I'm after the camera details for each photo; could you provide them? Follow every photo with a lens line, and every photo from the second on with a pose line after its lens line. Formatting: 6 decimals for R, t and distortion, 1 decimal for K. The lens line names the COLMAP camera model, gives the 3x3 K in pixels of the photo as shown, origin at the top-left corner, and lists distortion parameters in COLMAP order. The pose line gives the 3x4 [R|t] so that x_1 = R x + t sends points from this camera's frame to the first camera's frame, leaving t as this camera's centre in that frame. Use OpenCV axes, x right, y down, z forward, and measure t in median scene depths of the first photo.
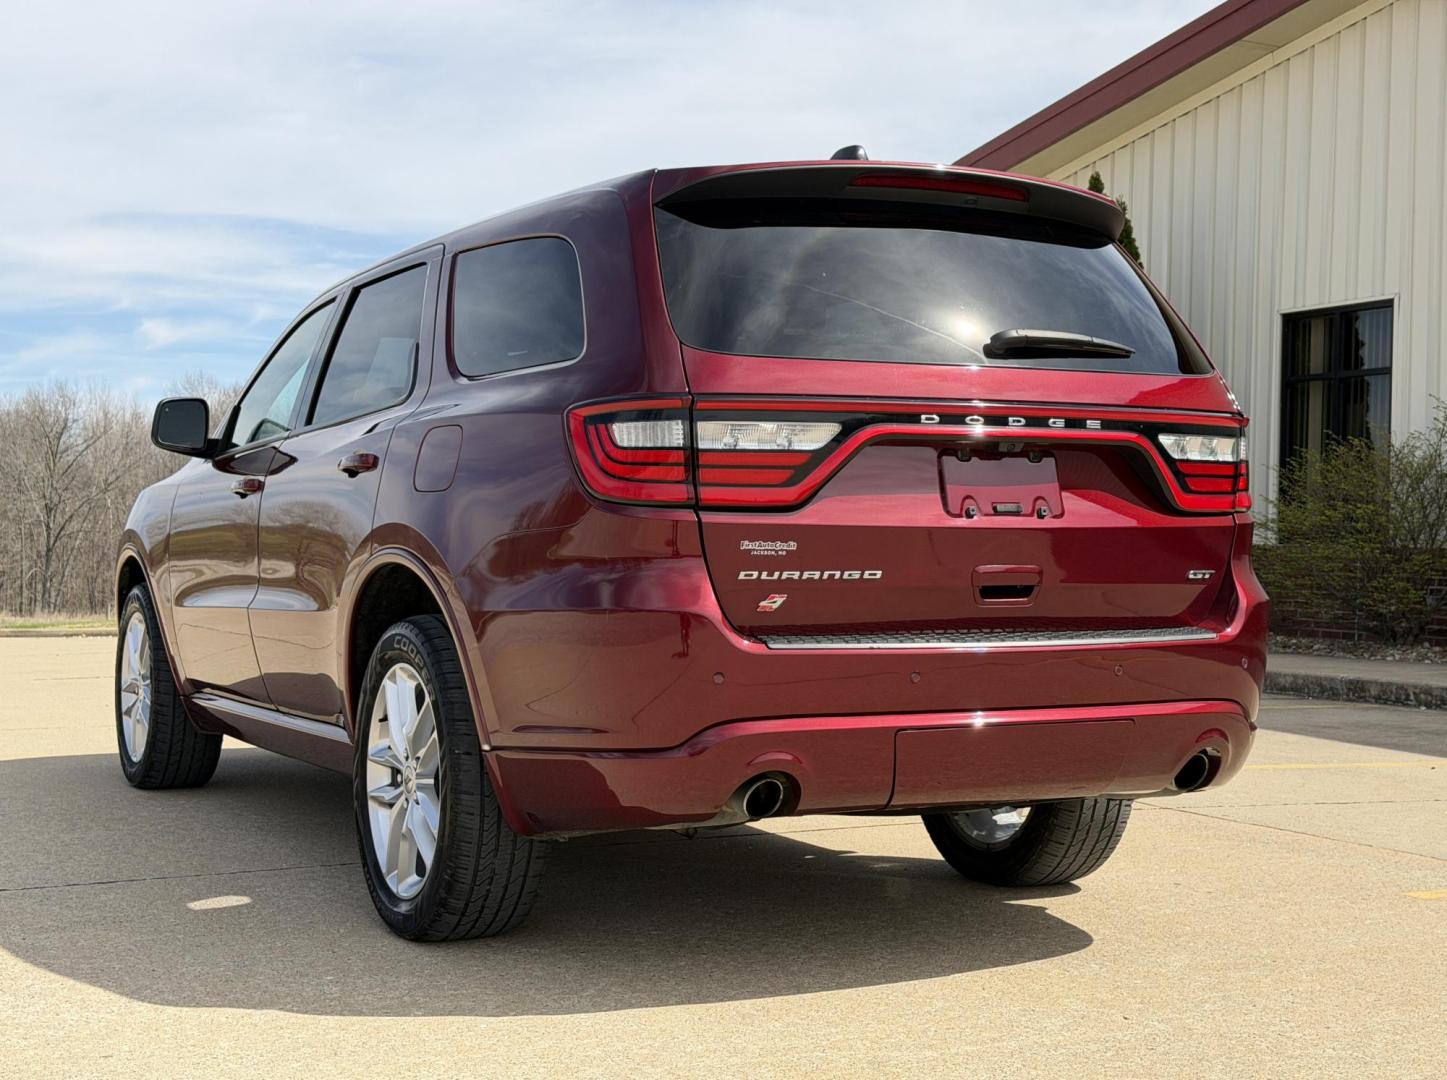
lens RADIAL K [[2241.6, 0, 806.0], [0, 2241.6, 541.5], [0, 0, 1]] dist [0.143810, 0.000000]
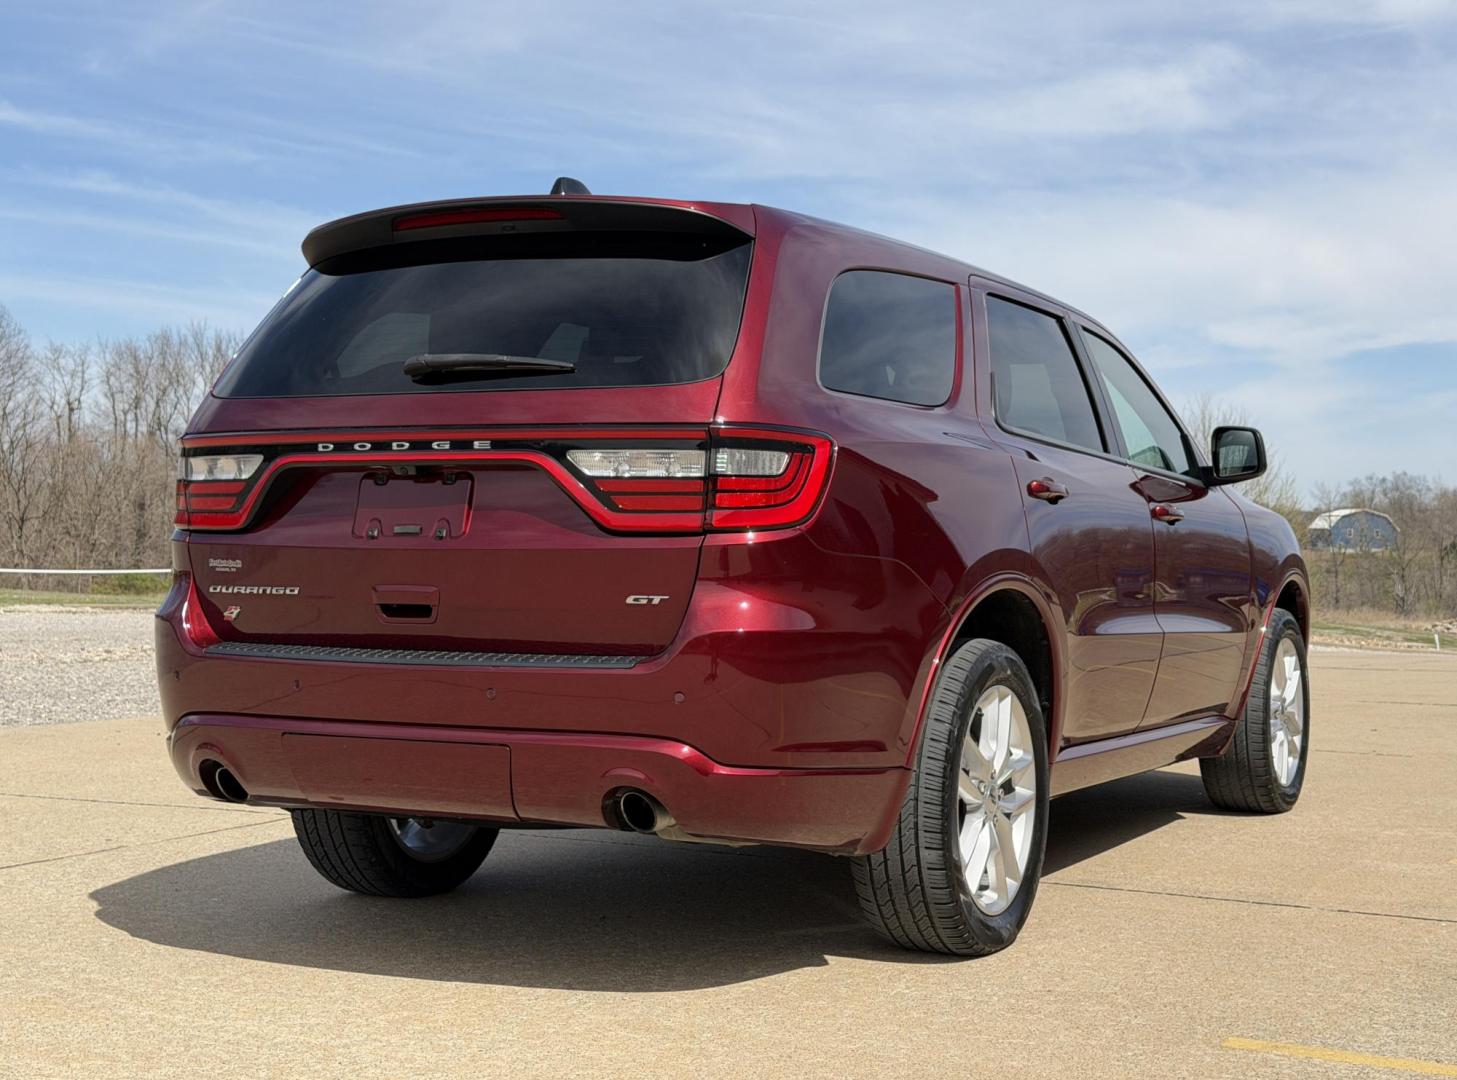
lens RADIAL K [[2257.1, 0, 727.0], [0, 2257.1, 552.7], [0, 0, 1]] dist [0.143810, 0.000000]
pose [[0.520277, 0.005712, -0.853979, 1.007169], [-0.009897, 0.999951, 0.000658, -0.006310], [0.853940, 0.008110, 0.520308, 0.559371]]
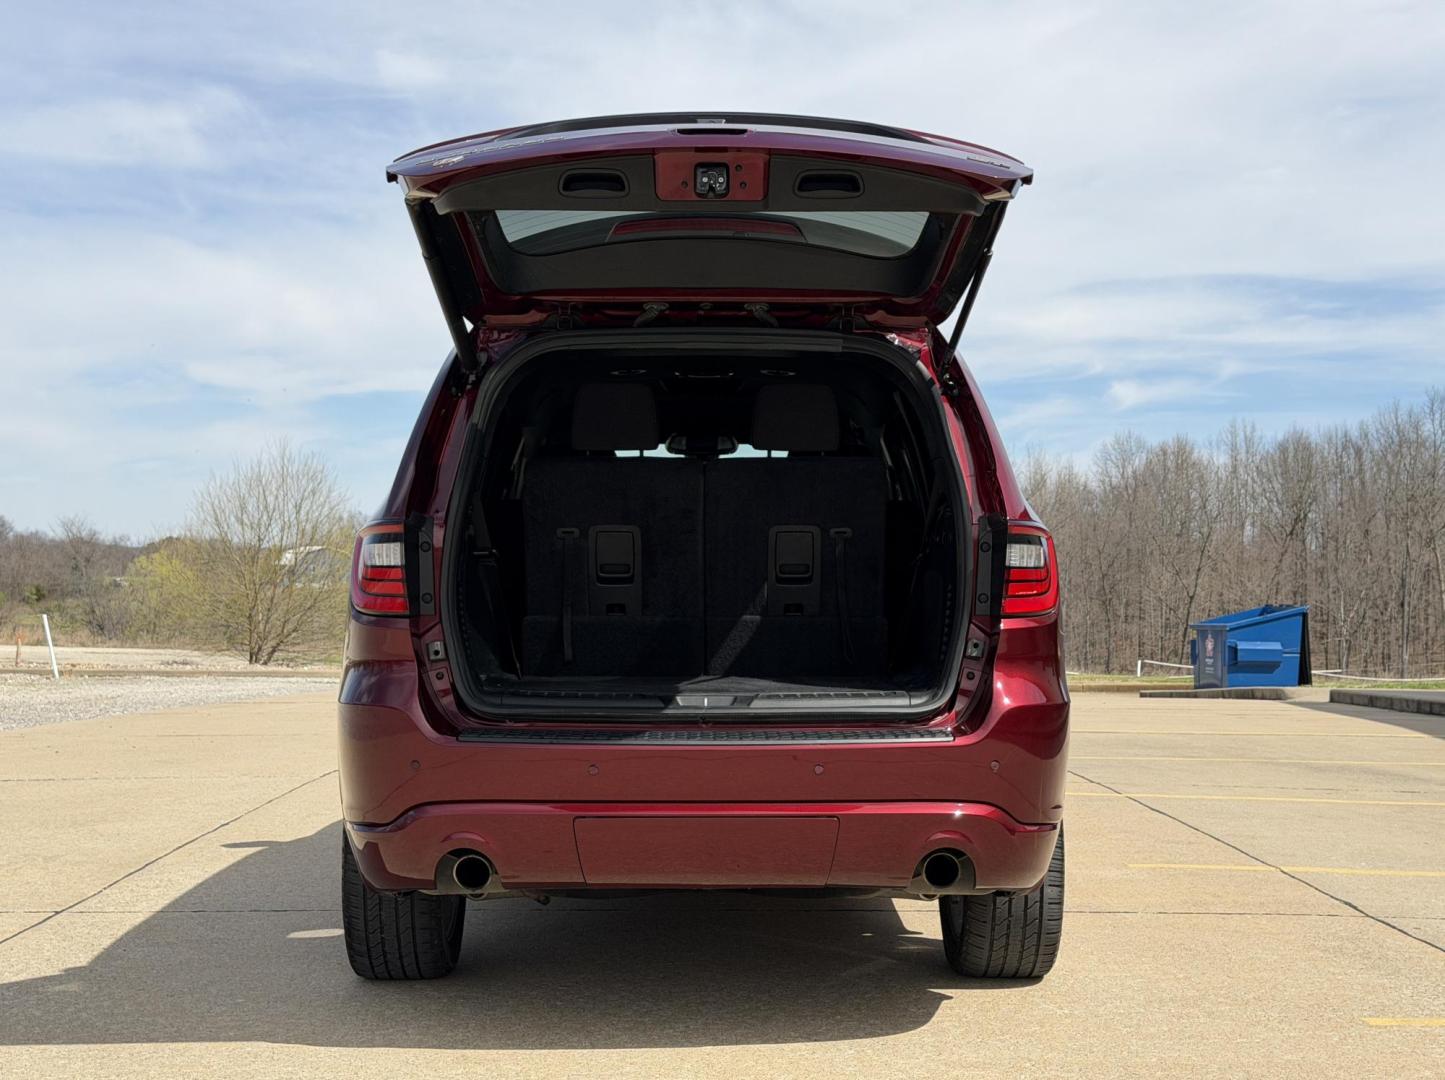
lens RADIAL K [[2238.5, 0, 756.8], [0, 2238.5, 597.4], [0, 0, 1]] dist [0.143810, 0.000000]
pose [[0.880806, 0.003221, -0.473467, 0.594022], [-0.001285, 0.999989, 0.004412, -0.028436], [0.473476, -0.003278, 0.880800, 0.059753]]
